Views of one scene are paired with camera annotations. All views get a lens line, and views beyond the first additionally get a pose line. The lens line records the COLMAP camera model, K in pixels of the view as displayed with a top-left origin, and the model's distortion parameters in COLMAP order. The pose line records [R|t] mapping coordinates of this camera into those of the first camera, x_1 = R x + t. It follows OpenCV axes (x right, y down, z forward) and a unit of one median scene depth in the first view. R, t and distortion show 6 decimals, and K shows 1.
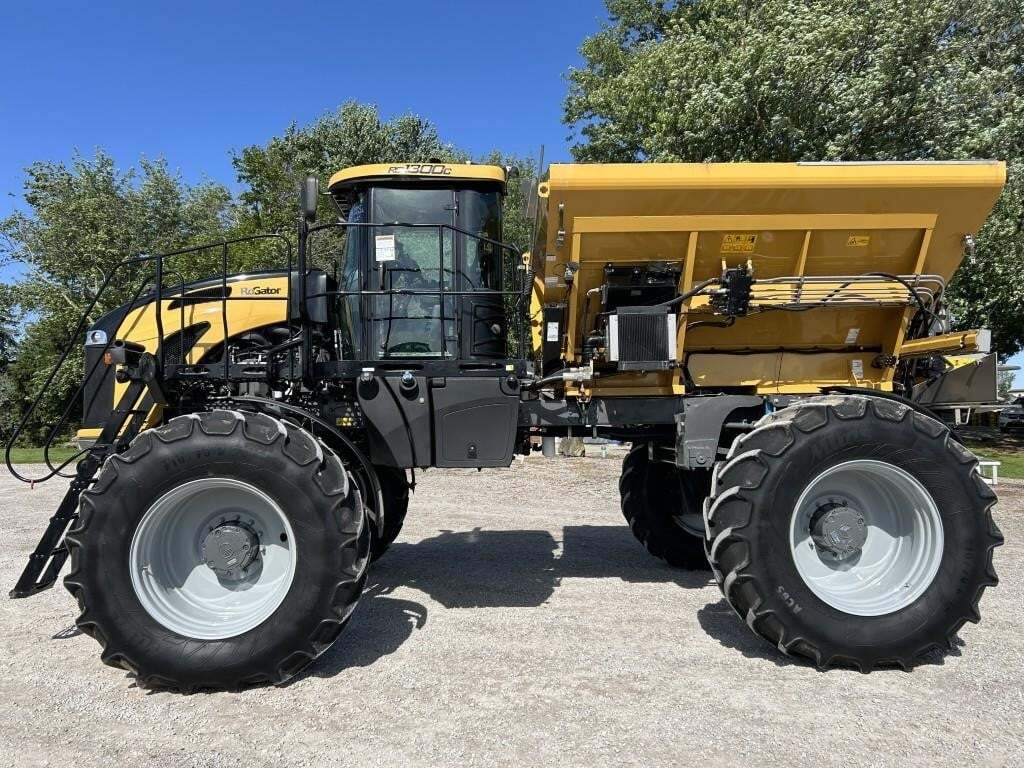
lens RADIAL K [[761.2, 0, 512.0], [0, 761.2, 384.0], [0, 0, 1]] dist [0.058852, -0.061766]
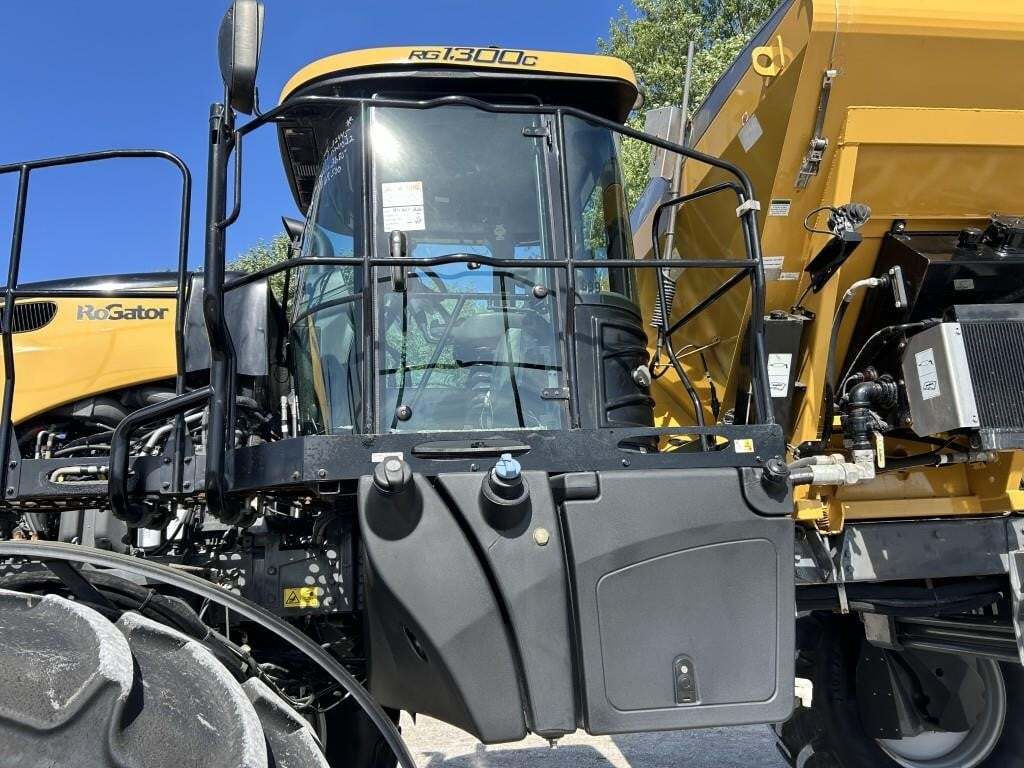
lens RADIAL K [[771.1, 0, 503.7], [0, 771.1, 382.8], [0, 0, 1]] dist [0.020843, -0.008842]
pose [[0.995851, -0.015715, 0.089629, -0.158954], [0.032094, 0.982337, -0.184349, 0.015918], [-0.085149, 0.186460, 0.978766, 0.594952]]
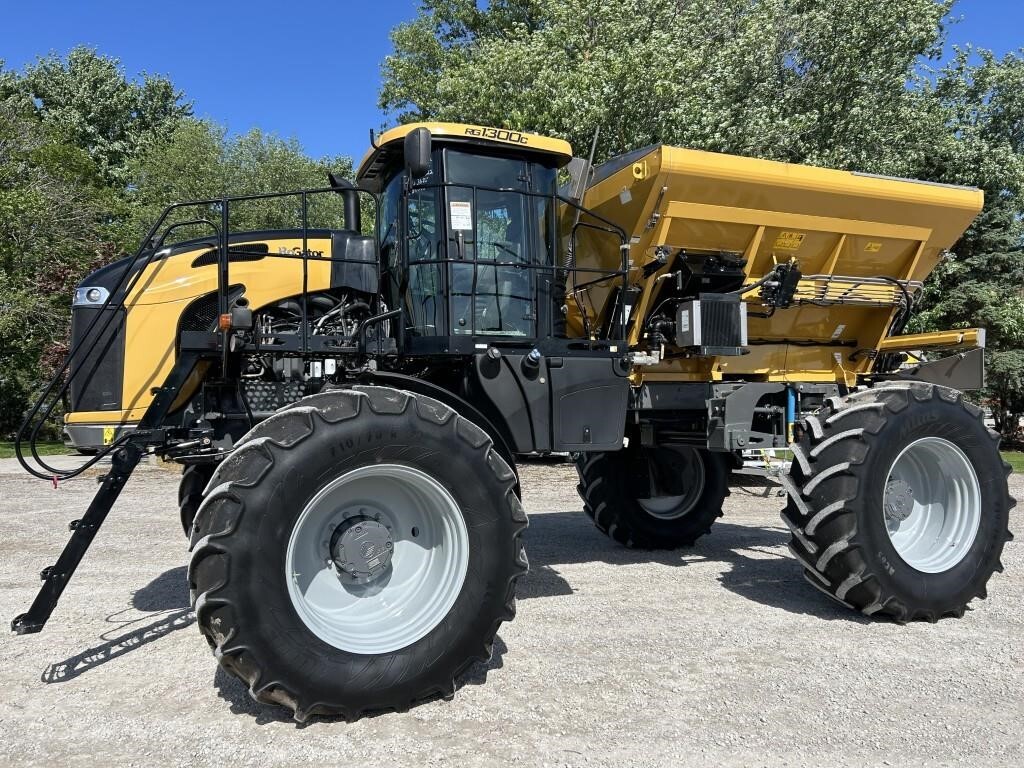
lens RADIAL K [[761.2, 0, 512.0], [0, 761.2, 384.0], [0, 0, 1]] dist [0.058852, -0.061766]
pose [[0.936336, 0.014550, 0.350803, -0.456354], [-0.015856, 0.999874, 0.000851, 0.024355], [-0.350746, -0.006359, 0.936449, 0.124382]]
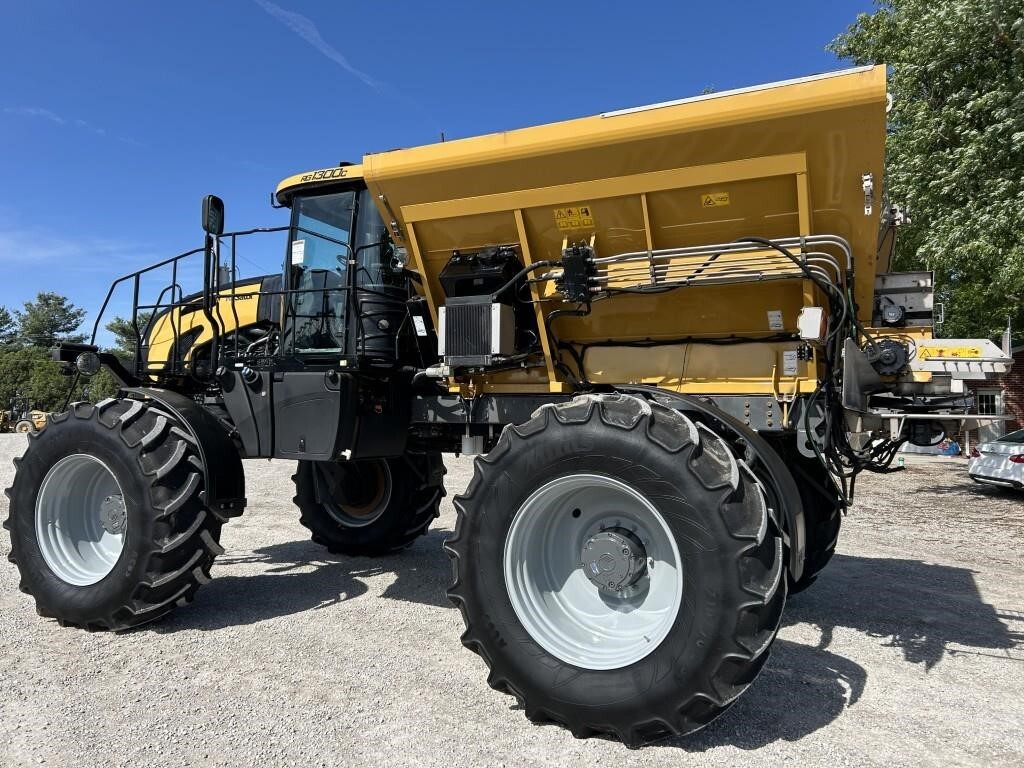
lens RADIAL K [[761.2, 0, 512.0], [0, 761.2, 384.0], [0, 0, 1]] dist [0.058852, -0.061766]
pose [[0.871085, 0.009743, -0.491036, 0.670690], [-0.007174, 0.999949, 0.007113, -0.002432], [0.491080, -0.002673, 0.871110, 0.221931]]
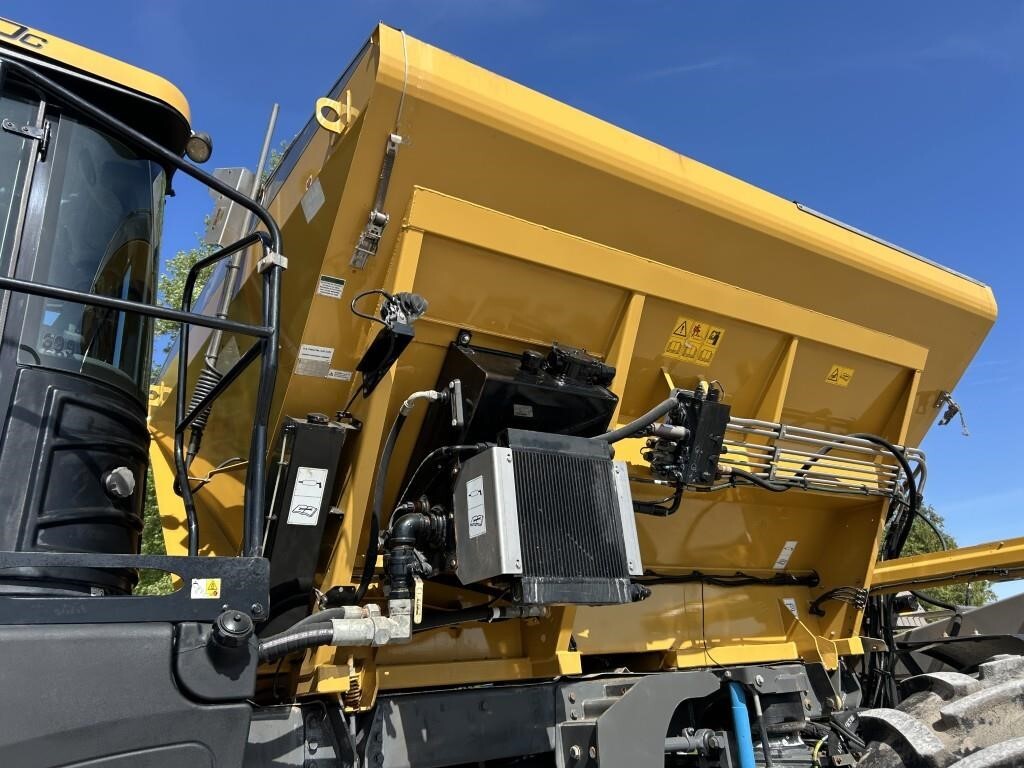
lens RADIAL K [[757.1, 0, 499.5], [0, 757.1, 374.2], [0, 0, 1]] dist [0.085455, -0.138720]
pose [[0.851573, 0.153027, 0.501404, -0.058630], [0.041350, 0.933860, -0.355239, 0.007463], [-0.522602, 0.323245, 0.788923, 0.695243]]
